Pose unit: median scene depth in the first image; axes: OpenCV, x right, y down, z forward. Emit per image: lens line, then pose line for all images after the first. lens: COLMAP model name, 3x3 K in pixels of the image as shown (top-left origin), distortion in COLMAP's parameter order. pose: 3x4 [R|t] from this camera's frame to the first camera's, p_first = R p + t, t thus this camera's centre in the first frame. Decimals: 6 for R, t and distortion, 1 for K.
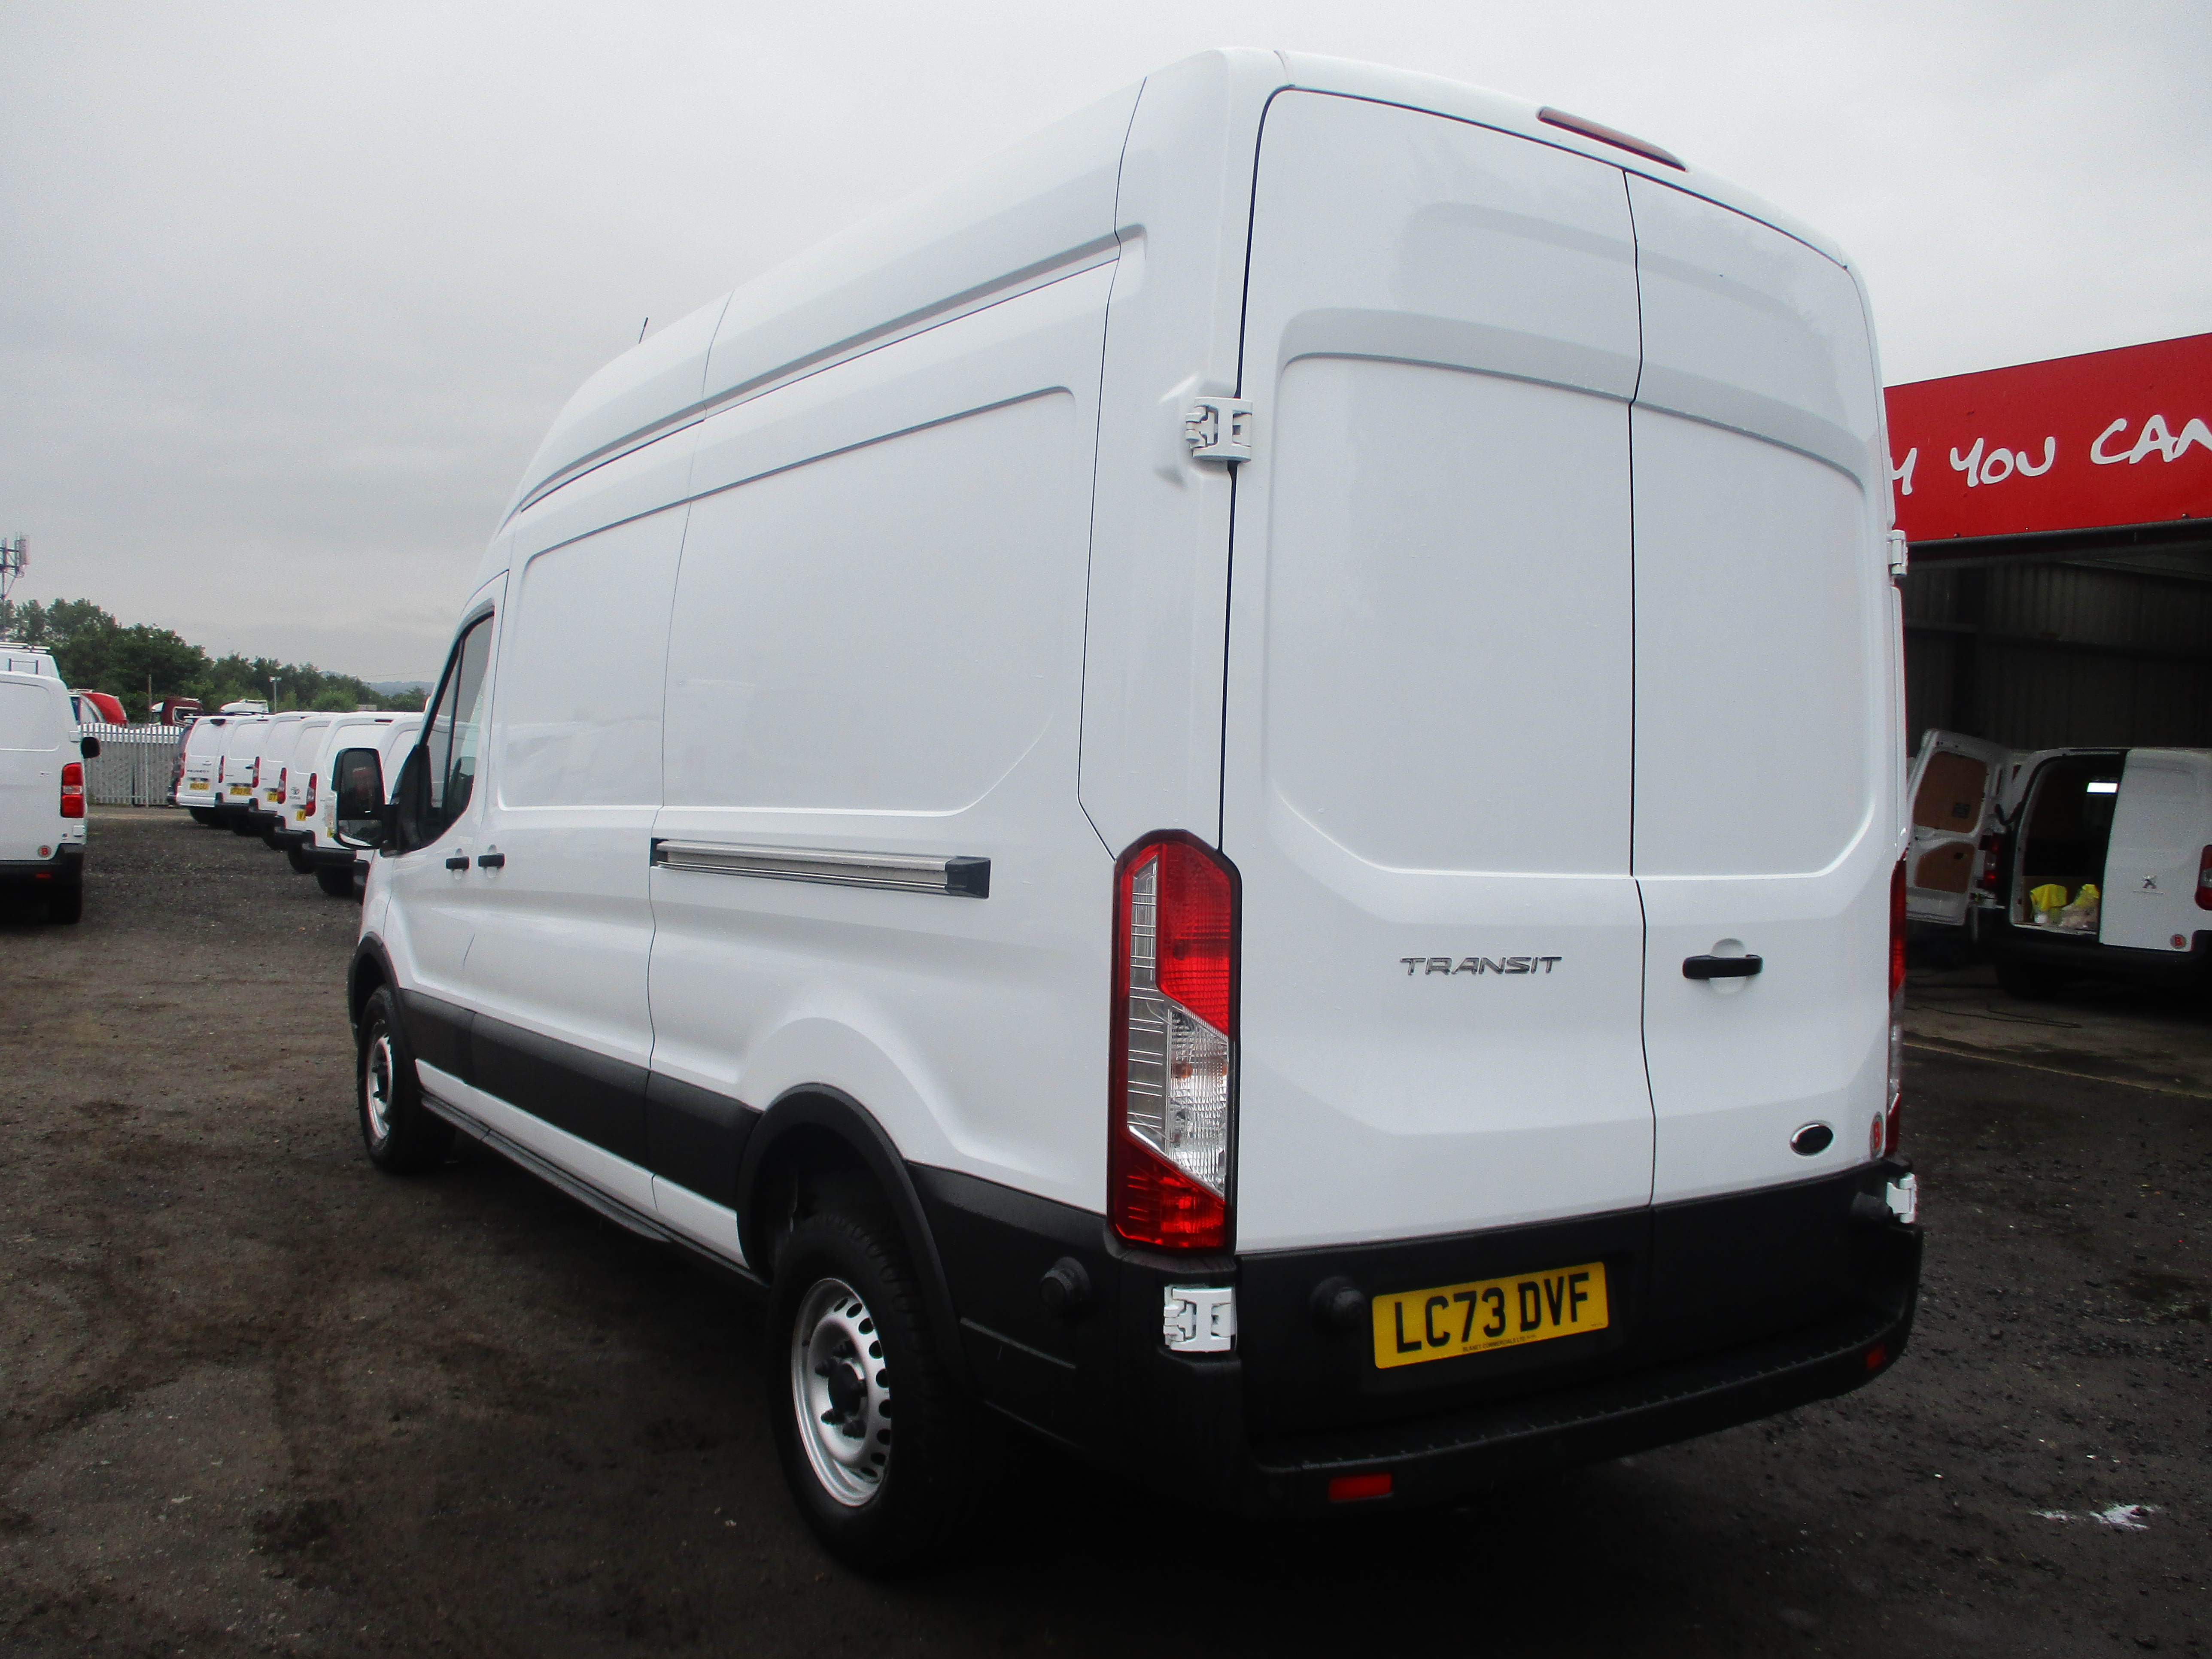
lens RADIAL K [[1845.5, 0, 1099.9], [0, 1845.5, 833.3], [0, 0, 1]] dist [-0.028893, -0.001630]
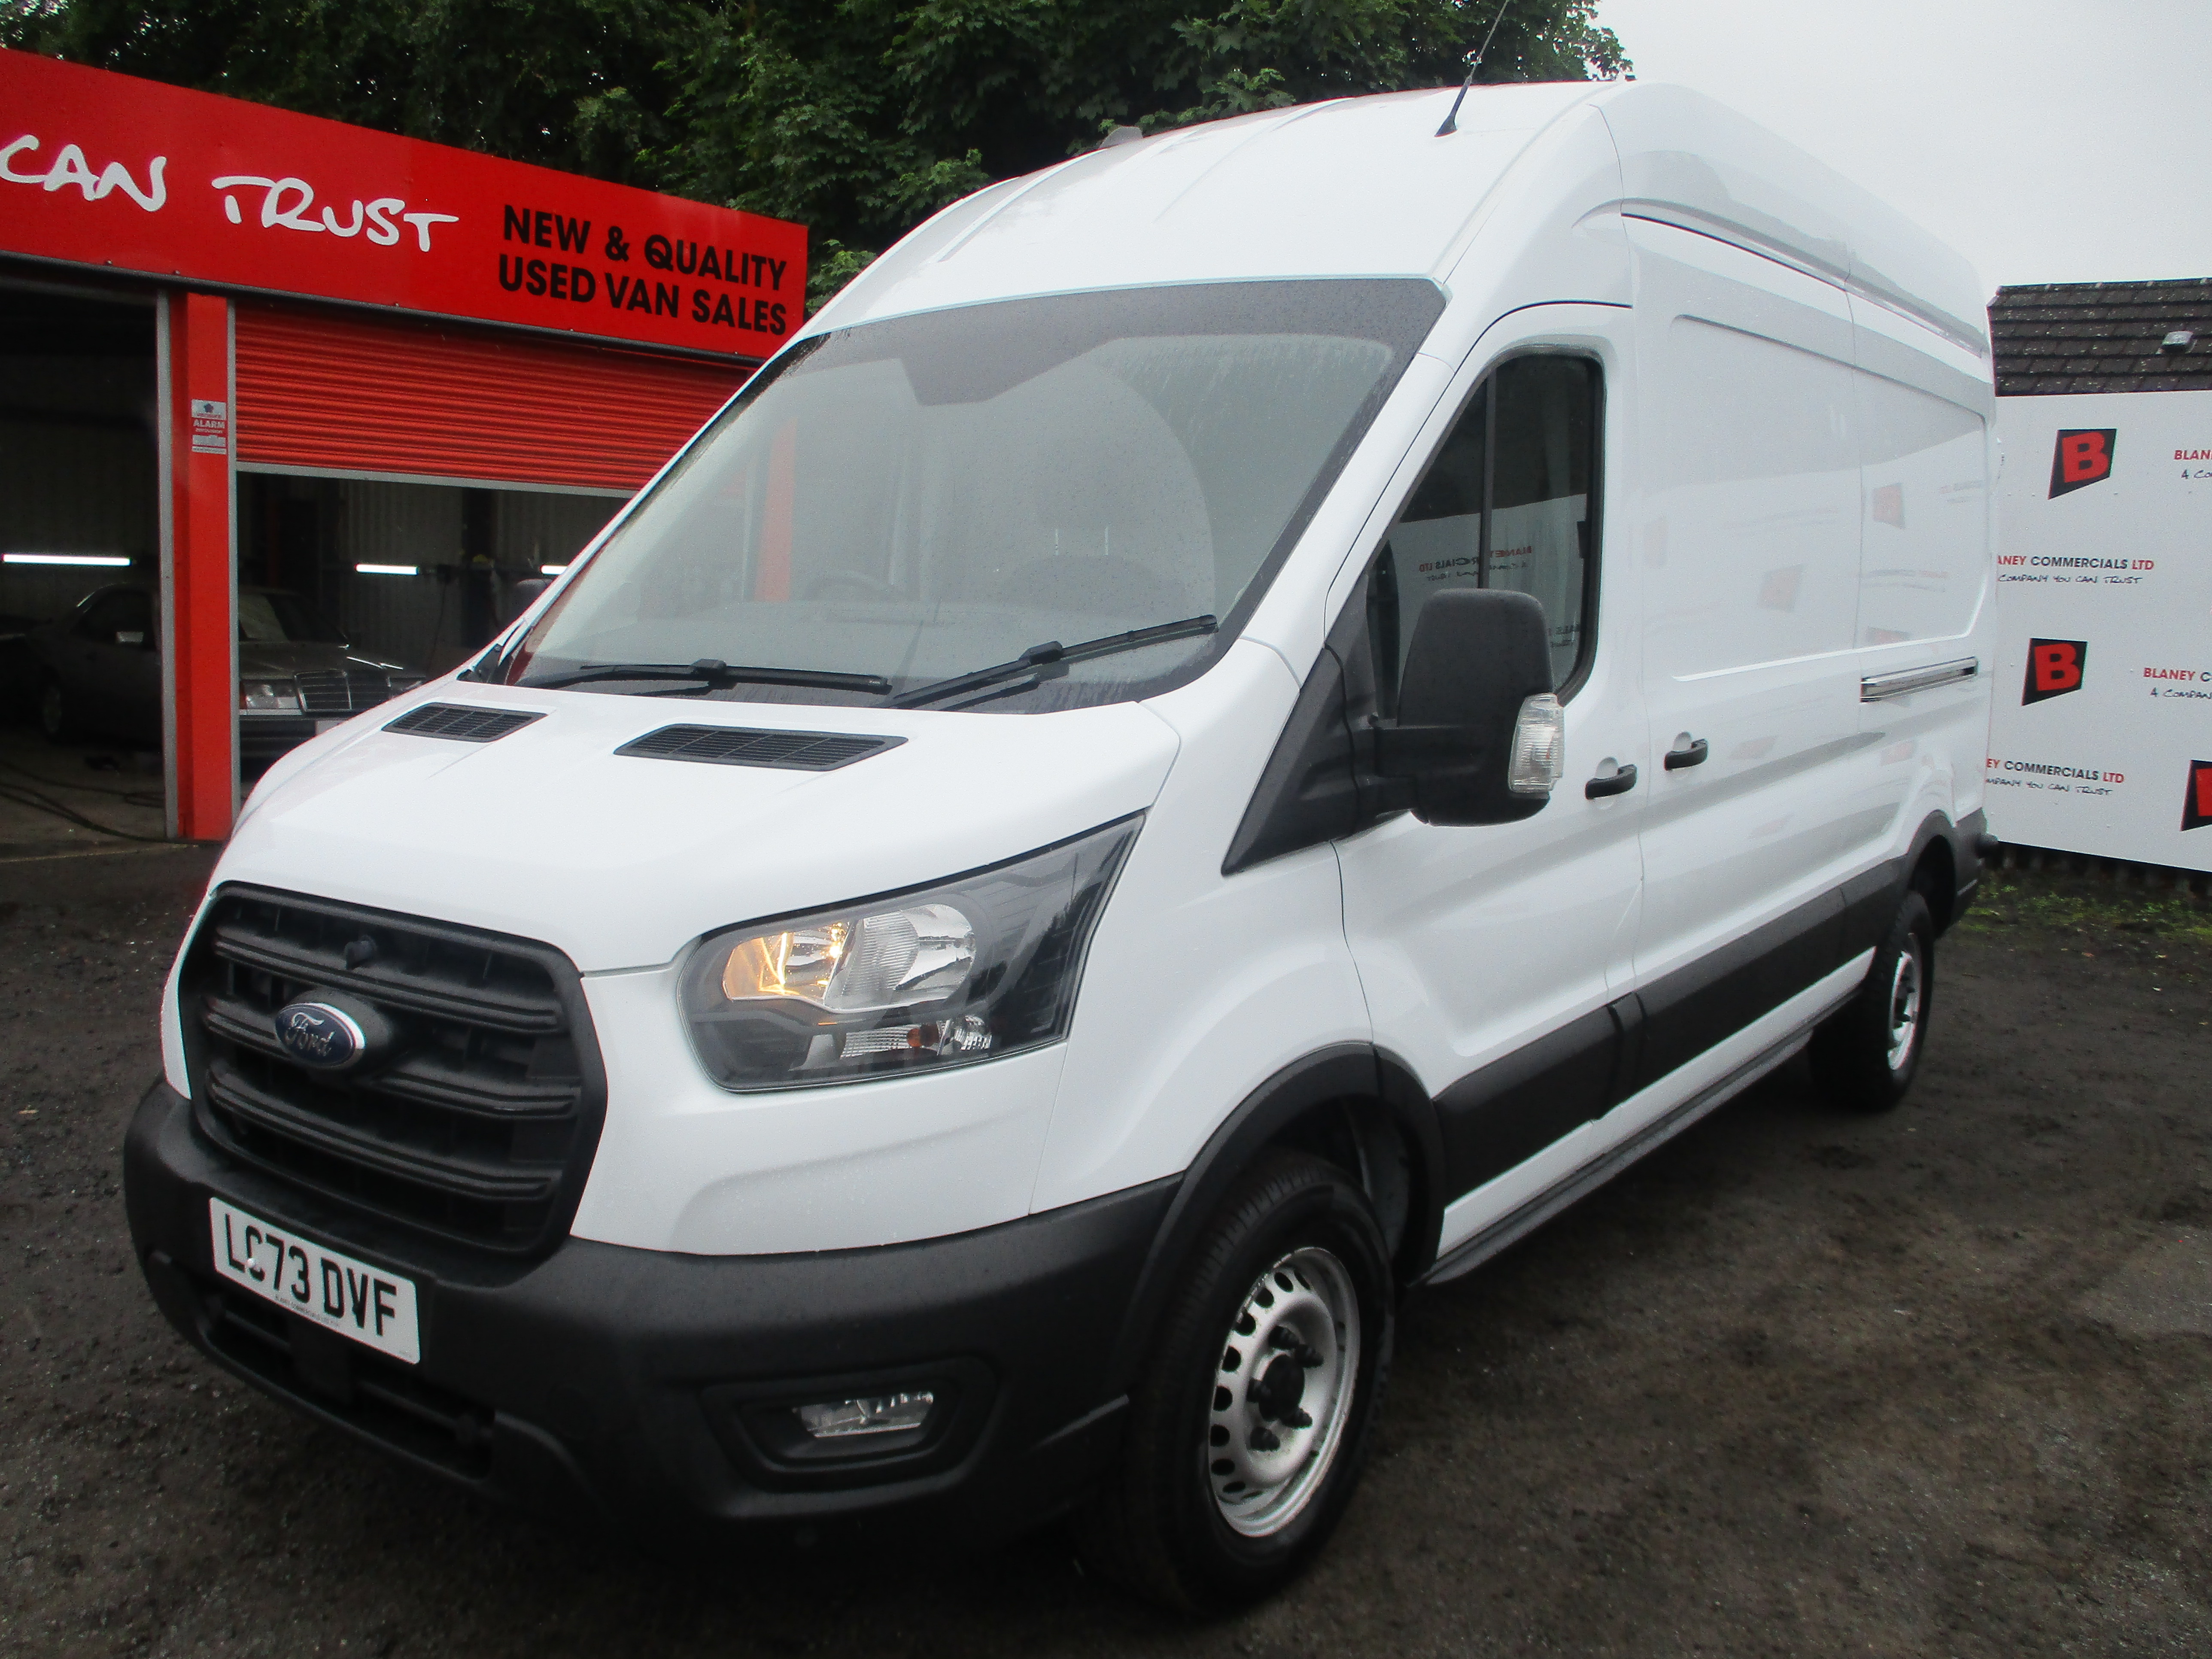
lens RADIAL K [[1845.5, 0, 1086.0], [0, 1845.5, 842.4], [0, 0, 1]] dist [-0.028893, -0.001630]
pose [[-0.319644, -0.167783, 0.932564, -1.149502], [-0.001488, 0.984285, 0.176578, -0.092883], [-0.947536, 0.055054, -0.314871, 1.809538]]
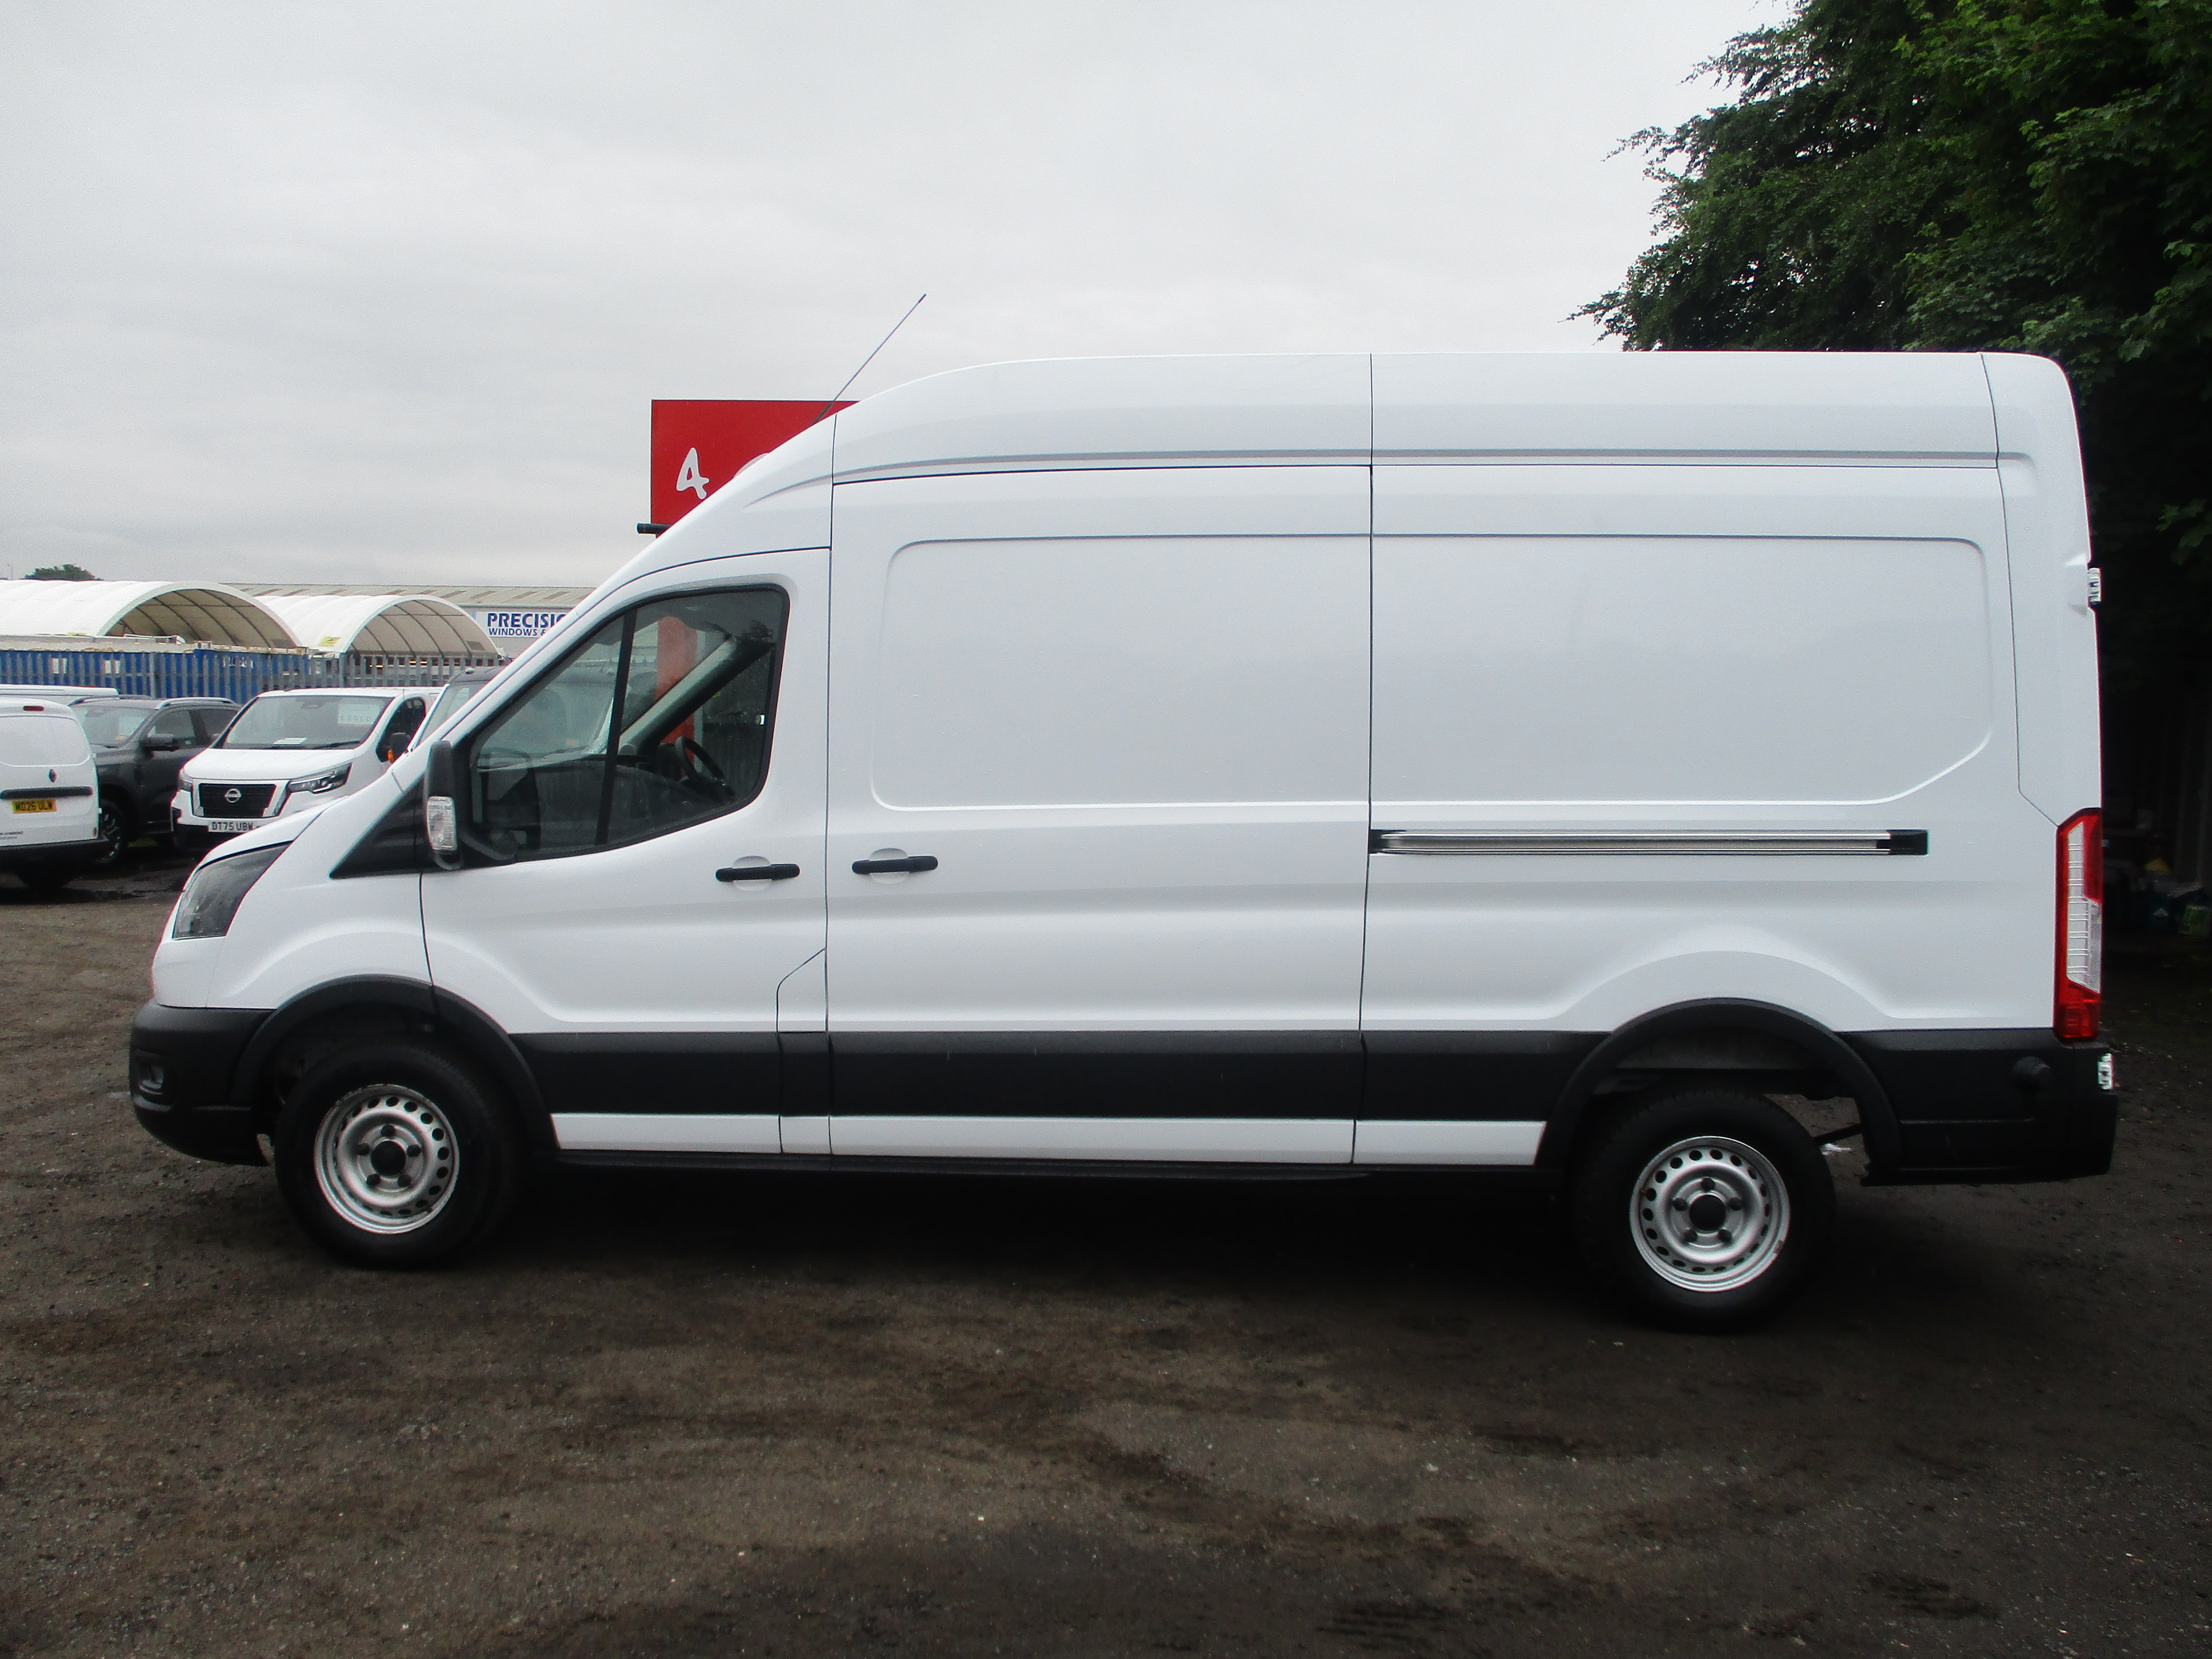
lens RADIAL K [[1845.5, 0, 1101.5], [0, 1845.5, 838.7], [0, 0, 1]] dist [-0.028893, -0.001630]
pose [[0.607151, -0.064662, 0.791951, -1.268831], [0.023855, 0.997717, 0.063174, -0.069303], [-0.794229, -0.019464, 0.607307, 0.435922]]
